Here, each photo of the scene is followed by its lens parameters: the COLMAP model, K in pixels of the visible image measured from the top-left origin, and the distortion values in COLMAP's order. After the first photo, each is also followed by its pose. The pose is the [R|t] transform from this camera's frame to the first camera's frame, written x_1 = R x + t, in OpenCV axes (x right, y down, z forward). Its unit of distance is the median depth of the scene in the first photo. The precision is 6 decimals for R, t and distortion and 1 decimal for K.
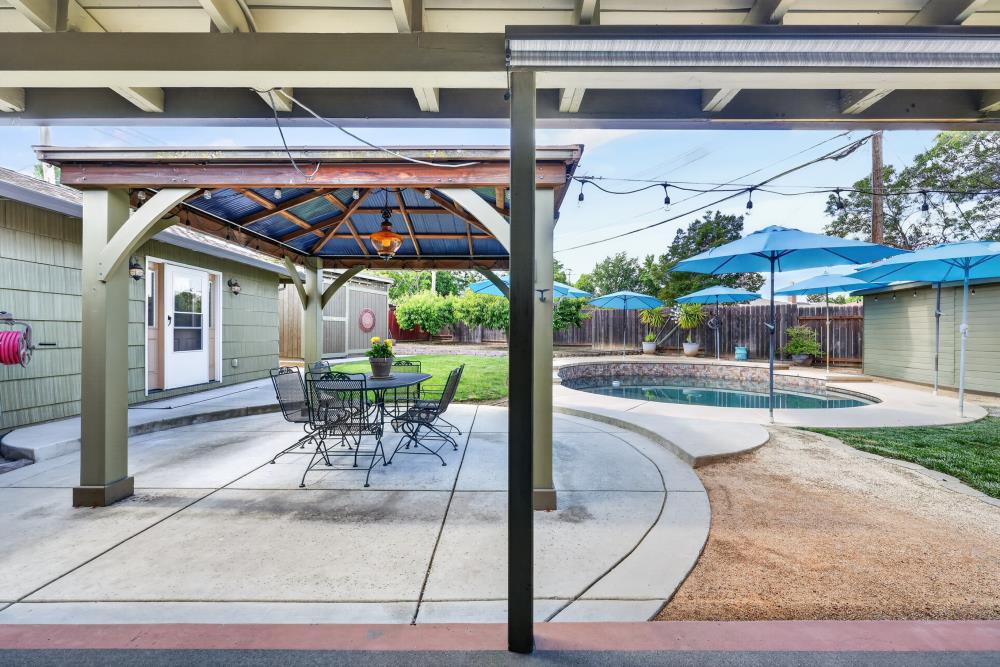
lens RADIAL K [[400.8, 0, 500.2], [0, 400.8, 332.4], [0, 0, 1]] dist [-0.000432, -0.000126]
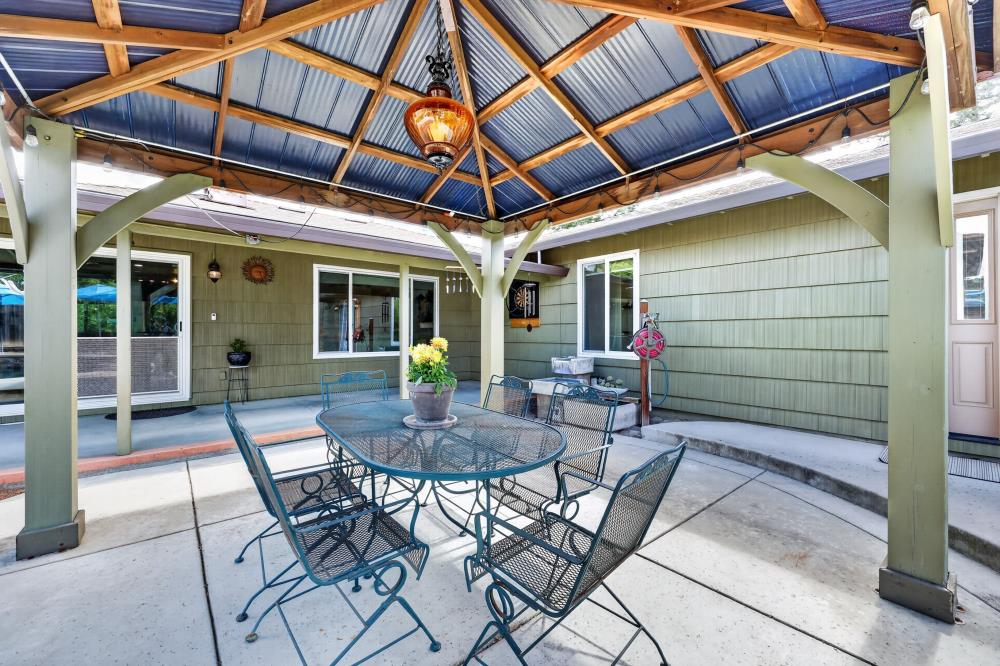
lens RADIAL K [[396.2, 0, 508.9], [0, 396.2, 333.6], [0, 0, 1]] dist [-0.001528, -0.000176]
pose [[-0.764992, -0.002908, -0.644033, -0.068923], [0.000624, 0.999986, -0.005257, 0.011110], [0.644039, -0.004423, -0.764980, 1.694623]]
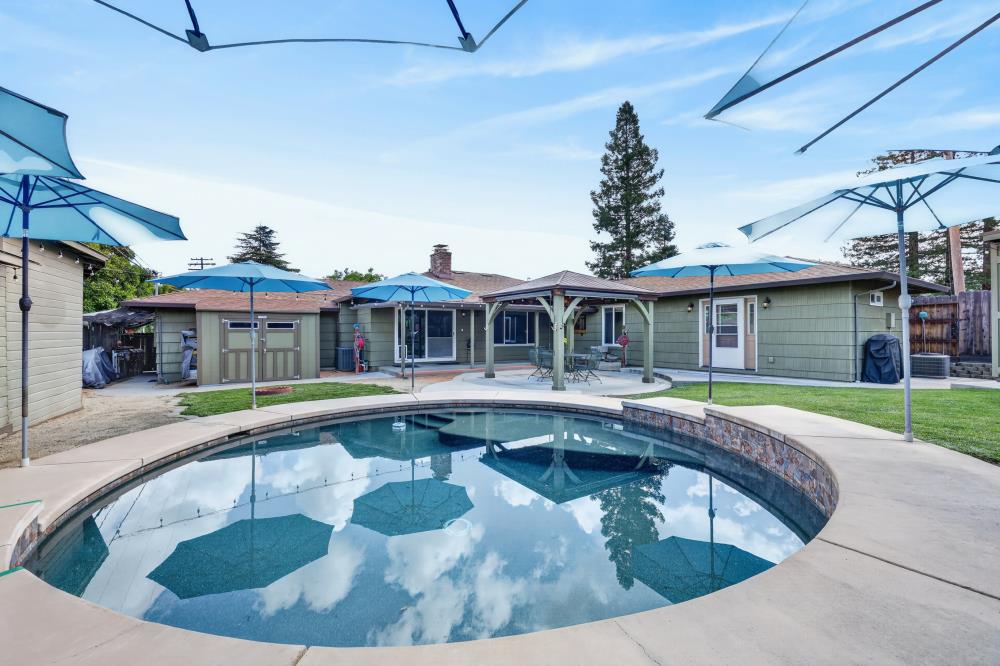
lens RADIAL K [[400.8, 0, 500.2], [0, 400.8, 331.9], [0, 0, 1]] dist [-0.000432, -0.000126]
pose [[-0.843921, -0.001921, -0.536464, 1.751955], [0.000696, 0.999989, -0.004676, -0.021526], [0.536467, -0.004319, -0.843910, 3.546627]]
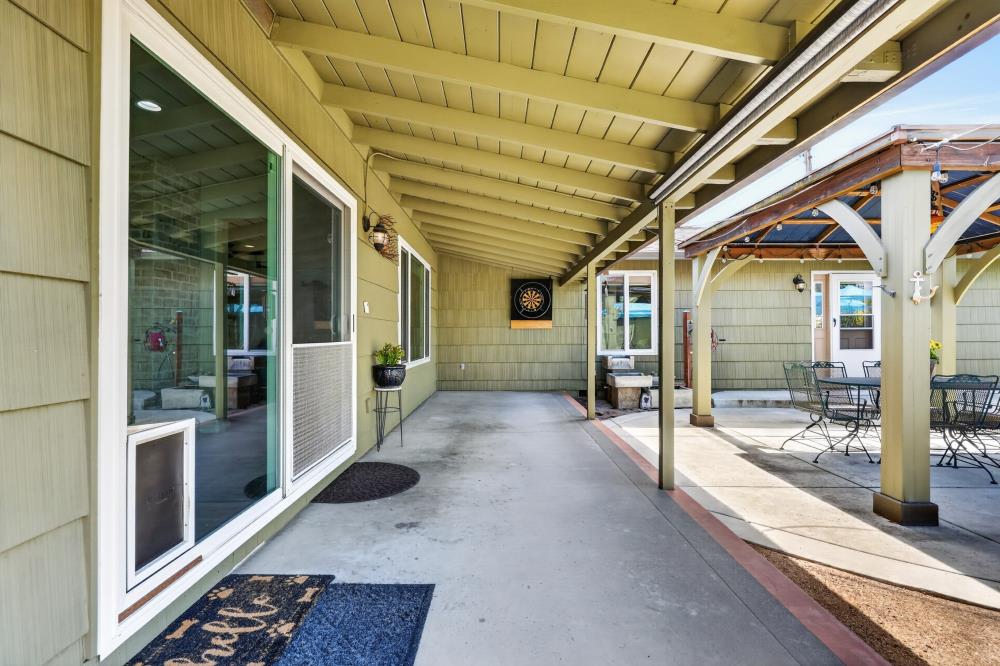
lens RADIAL K [[462.2, 0, 500.0], [0, 462.2, 333.0], [0, 0, 1]] dist [0.002634, 0.000273]
pose [[-0.005105, -0.007572, -0.999958, 0.891103], [0.007333, 0.999944, -0.007609, 0.006141], [0.999960, -0.007372, -0.005049, 0.073094]]
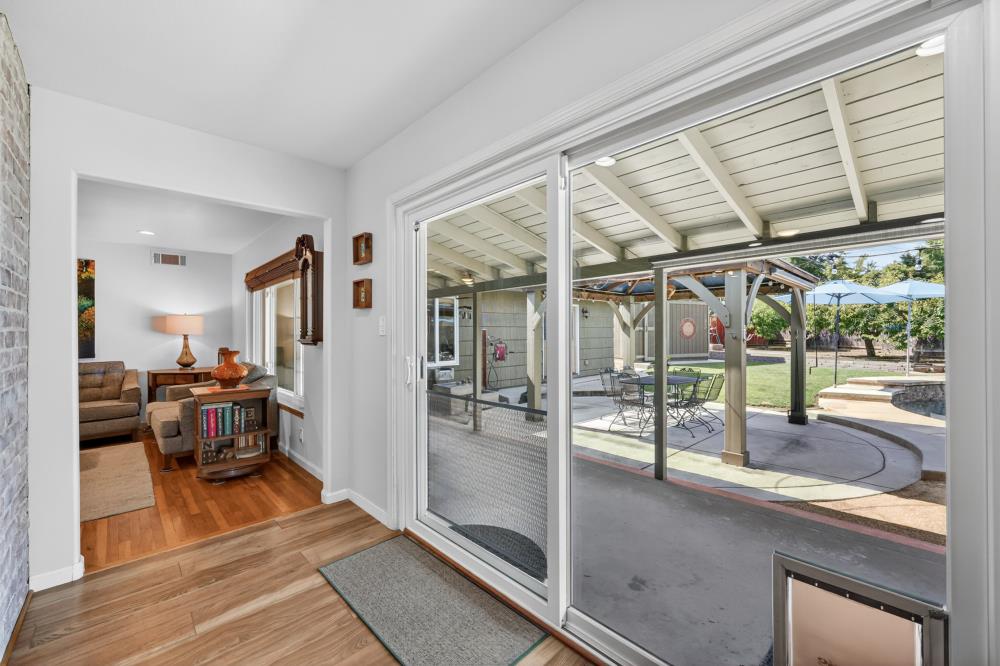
lens RADIAL K [[400.8, 0, 500.2], [0, 400.8, 331.9], [0, 0, 1]] dist [-0.000432, -0.000126]
pose [[0.687578, -0.008804, -0.726057, 0.482223], [0.008001, 0.999958, -0.004548, -0.080115], [0.726066, -0.002682, 0.687620, -0.626673]]
